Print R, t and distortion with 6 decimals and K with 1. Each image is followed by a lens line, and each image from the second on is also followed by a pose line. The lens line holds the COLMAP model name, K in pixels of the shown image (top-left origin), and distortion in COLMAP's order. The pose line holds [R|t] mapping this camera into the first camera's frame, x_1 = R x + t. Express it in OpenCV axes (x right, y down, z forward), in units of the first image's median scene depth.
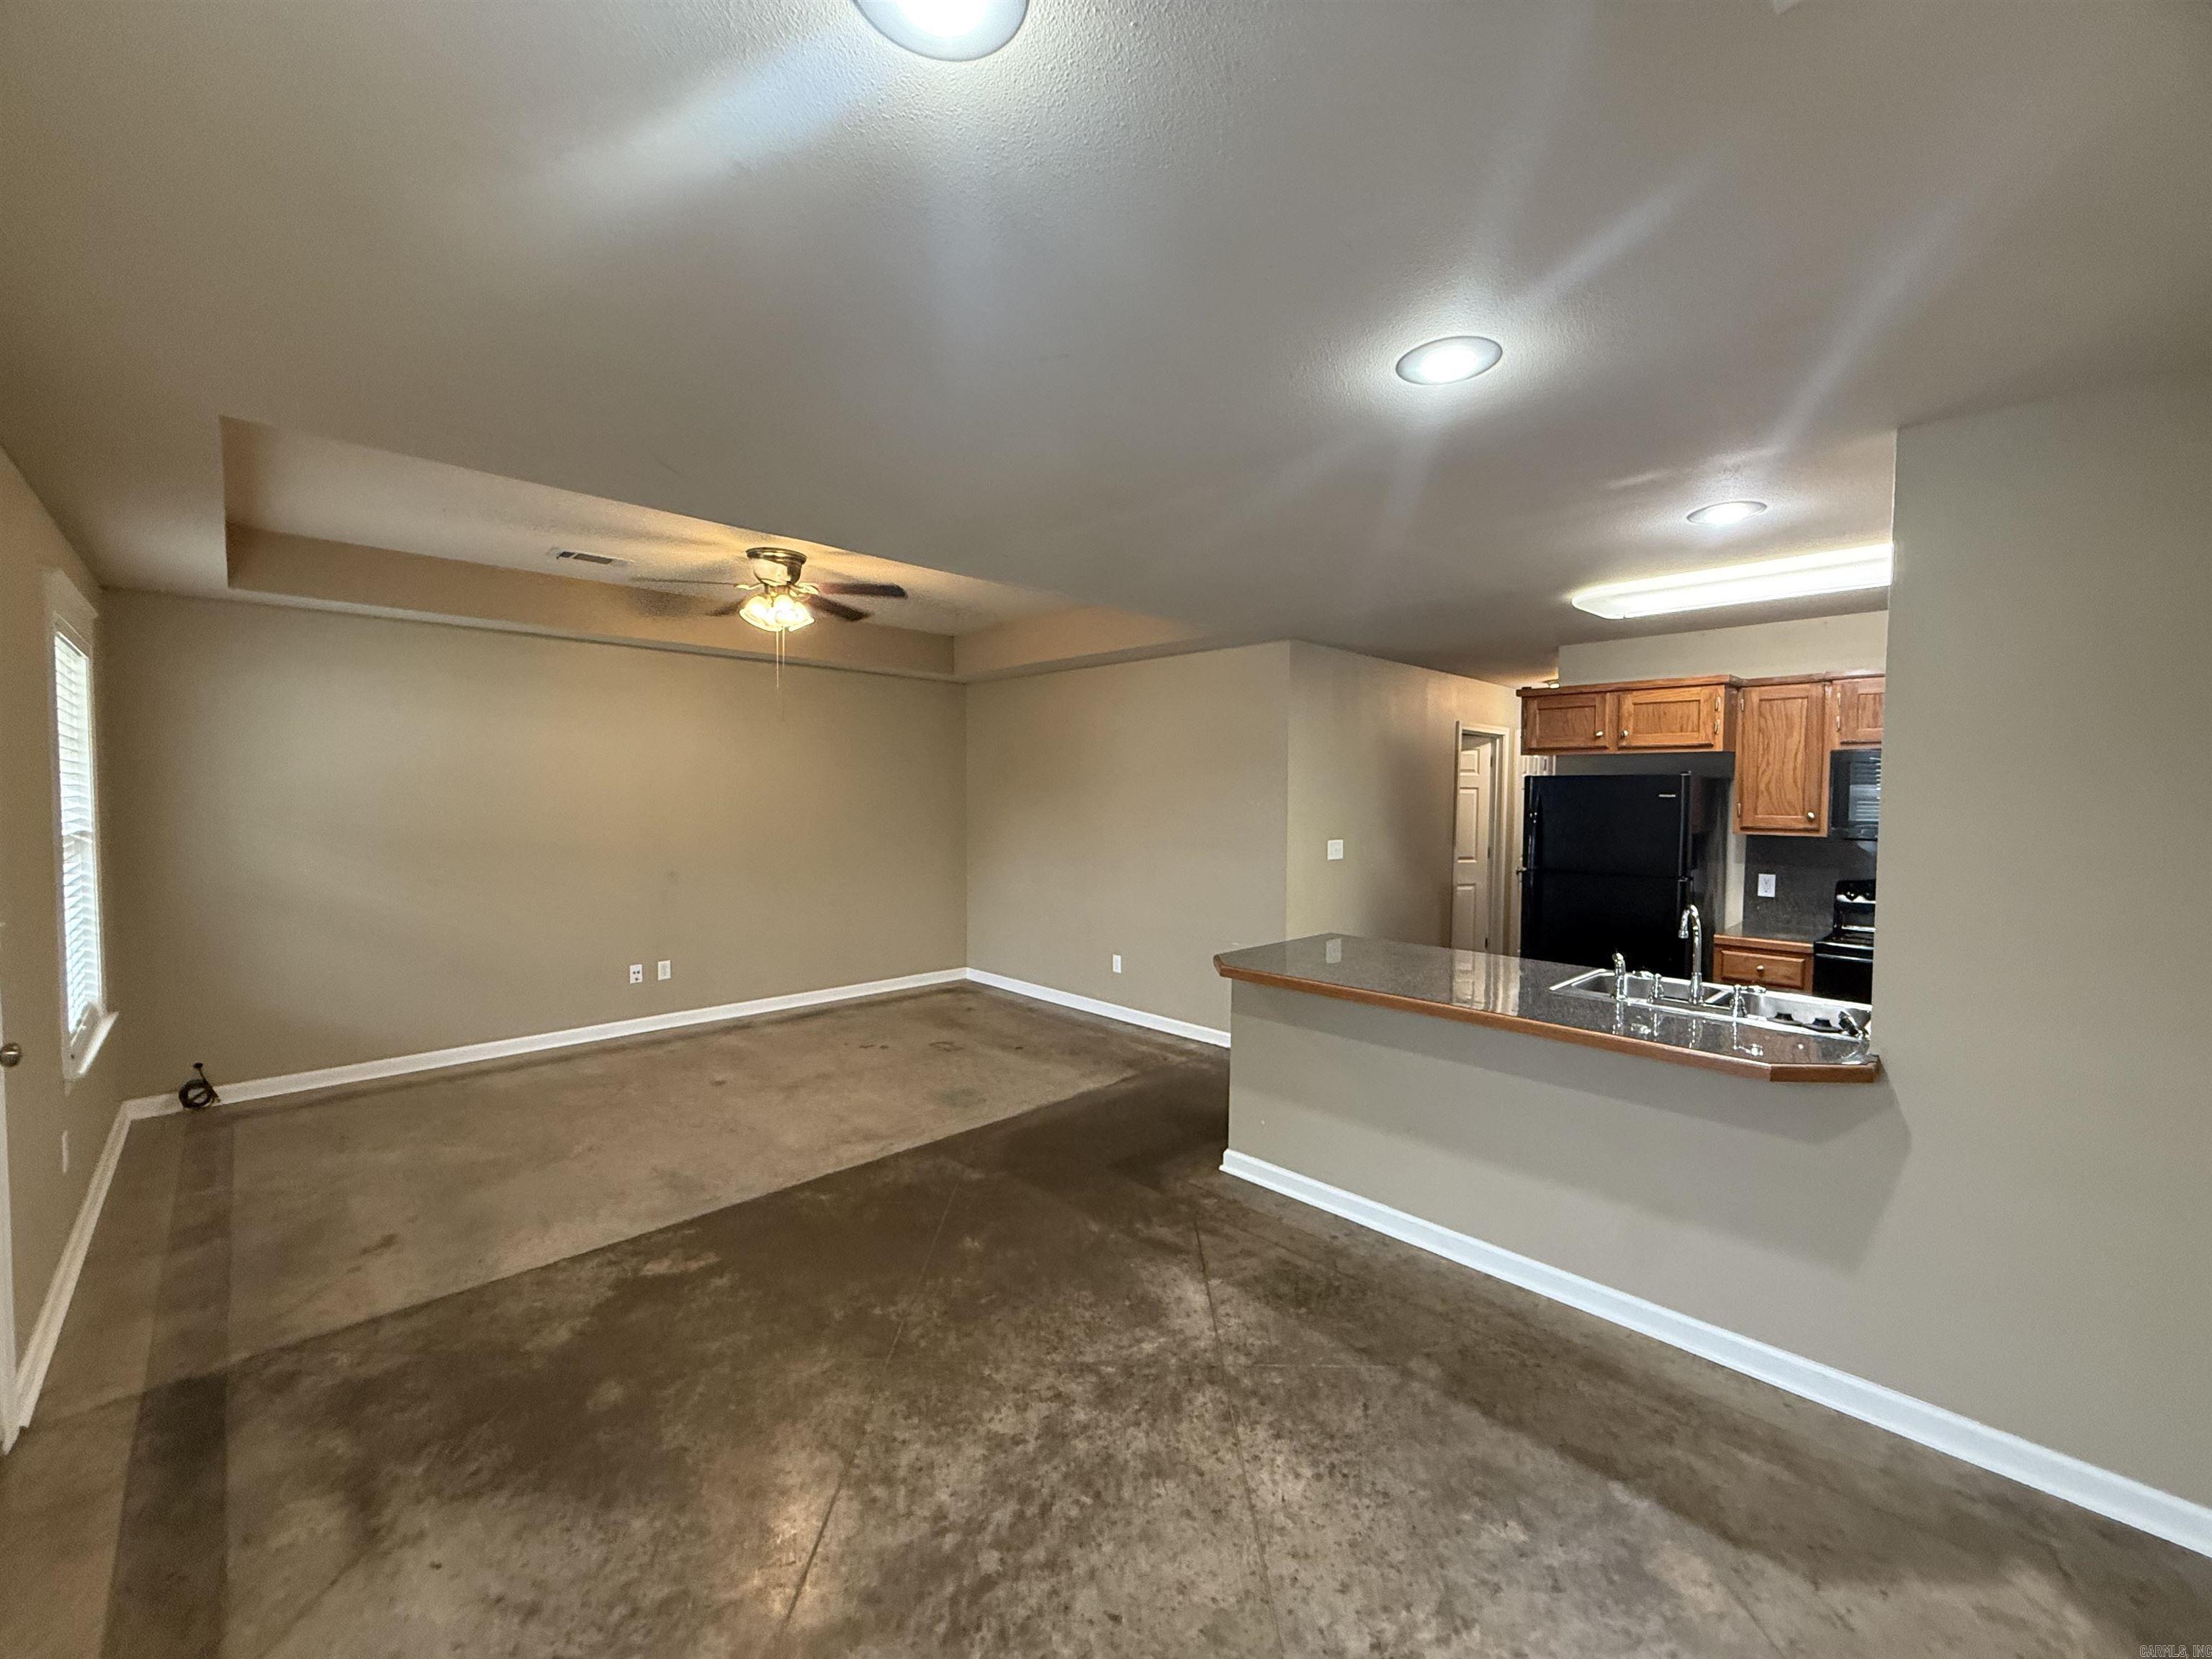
lens RADIAL K [[883.5, 0, 1098.2], [0, 883.5, 832.7], [0, 0, 1]] dist [-0.000404, -0.000106]
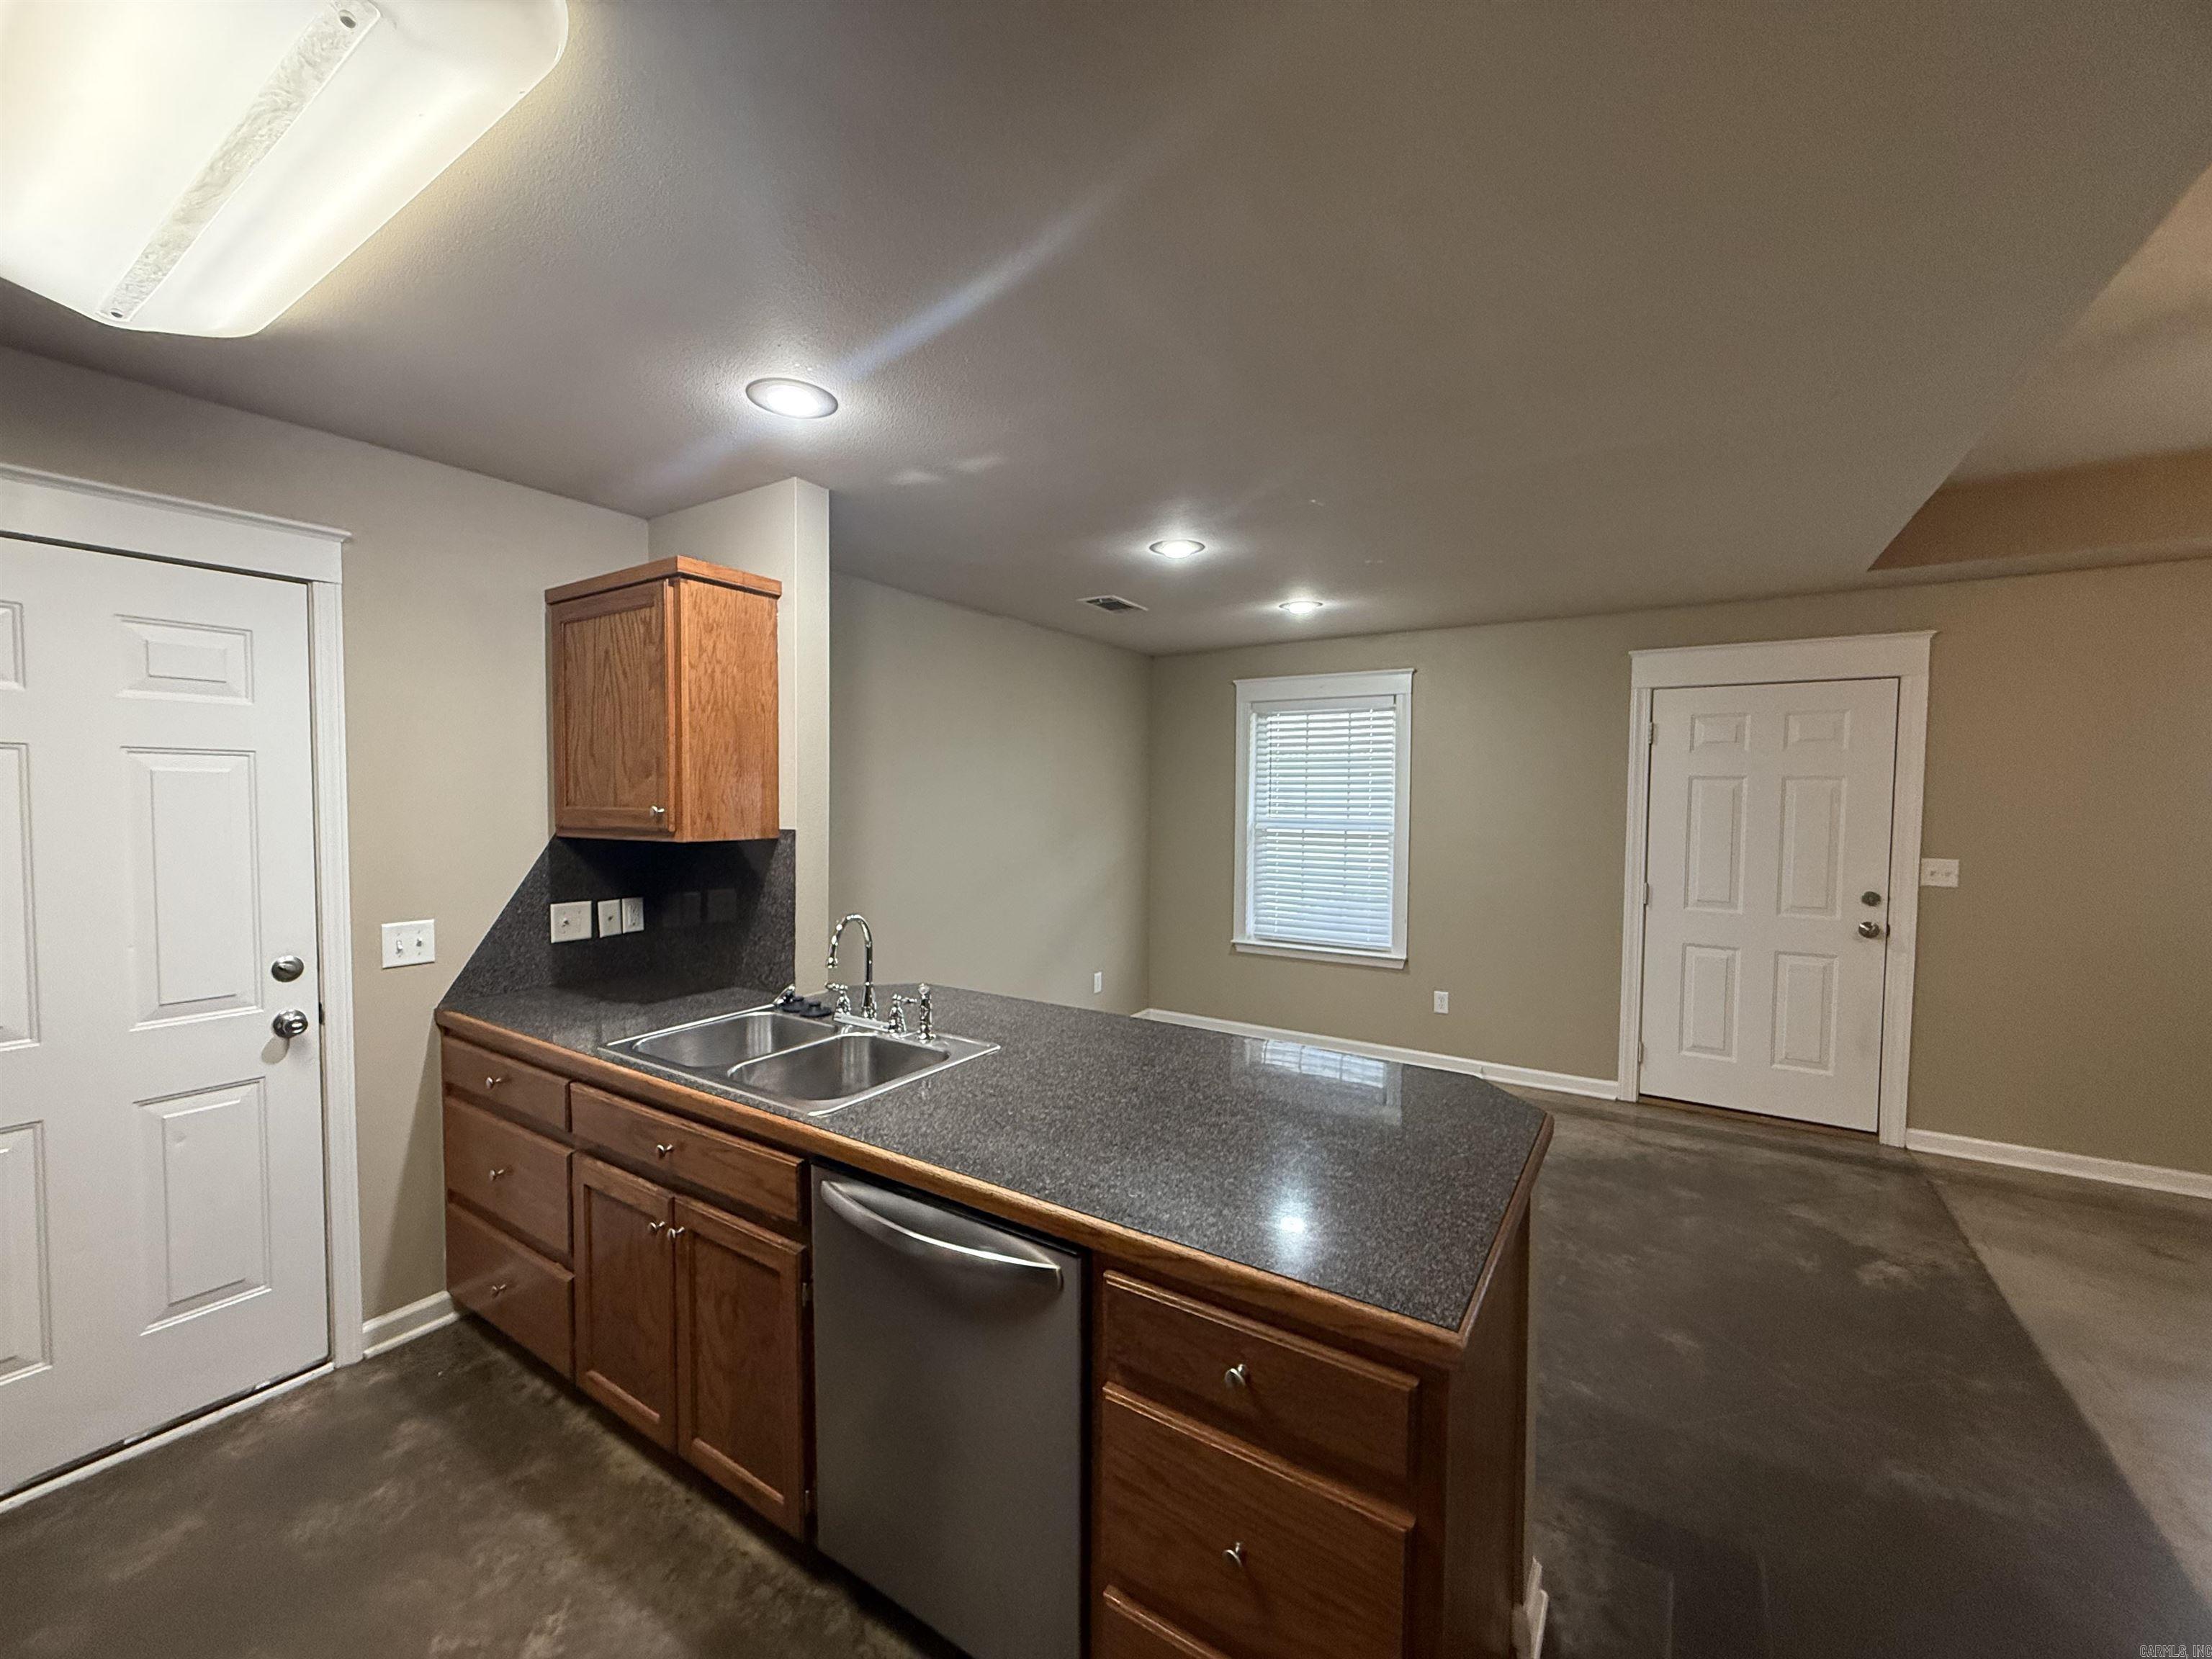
lens RADIAL K [[883.5, 0, 1099.8], [0, 883.5, 829.5], [0, 0, 1]] dist [-0.000404, -0.000106]
pose [[-0.974869, -0.004170, -0.222738, 0.659956], [-0.022691, 0.996483, 0.080660, -0.069784], [0.221618, 0.083687, -0.971536, 1.917250]]
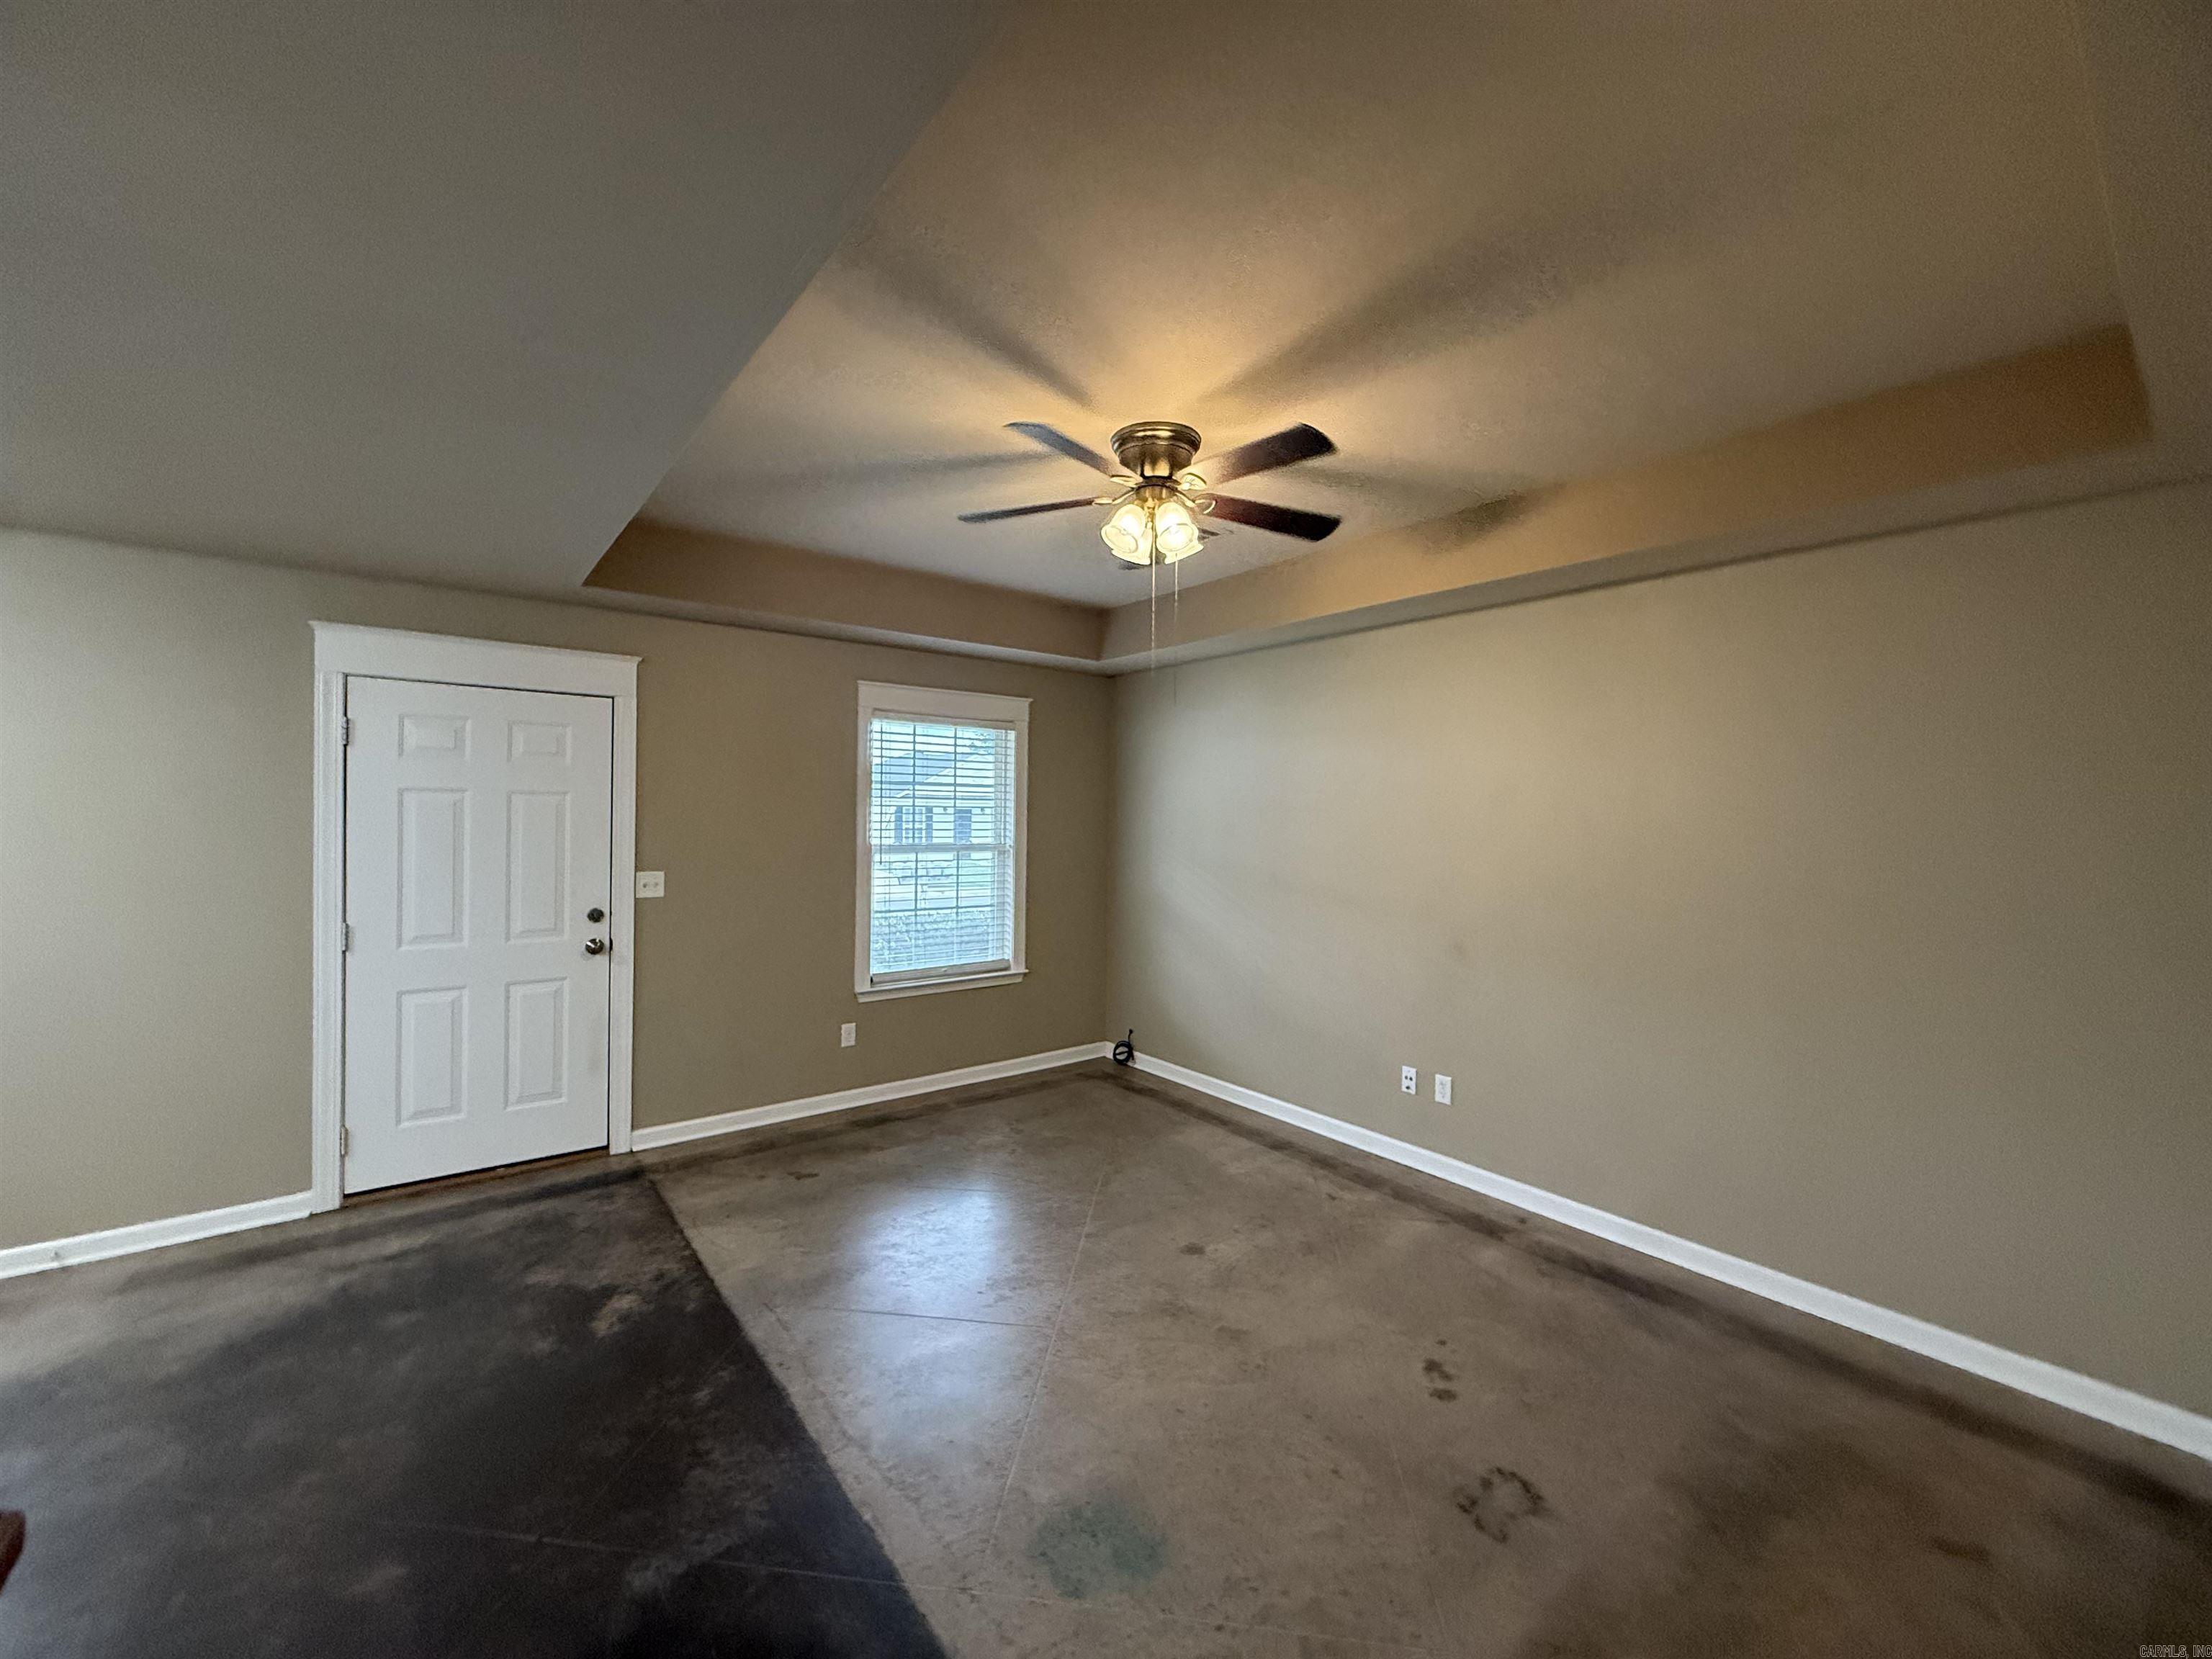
lens RADIAL K [[883.5, 0, 1102.2], [0, 883.5, 829.3], [0, 0, 1]] dist [-0.000404, -0.000106]
pose [[-0.107600, 0.008511, -0.994158, 0.450274], [-0.059118, 0.998139, 0.014944, -0.081152], [0.992435, 0.060380, -0.106896, 1.769175]]
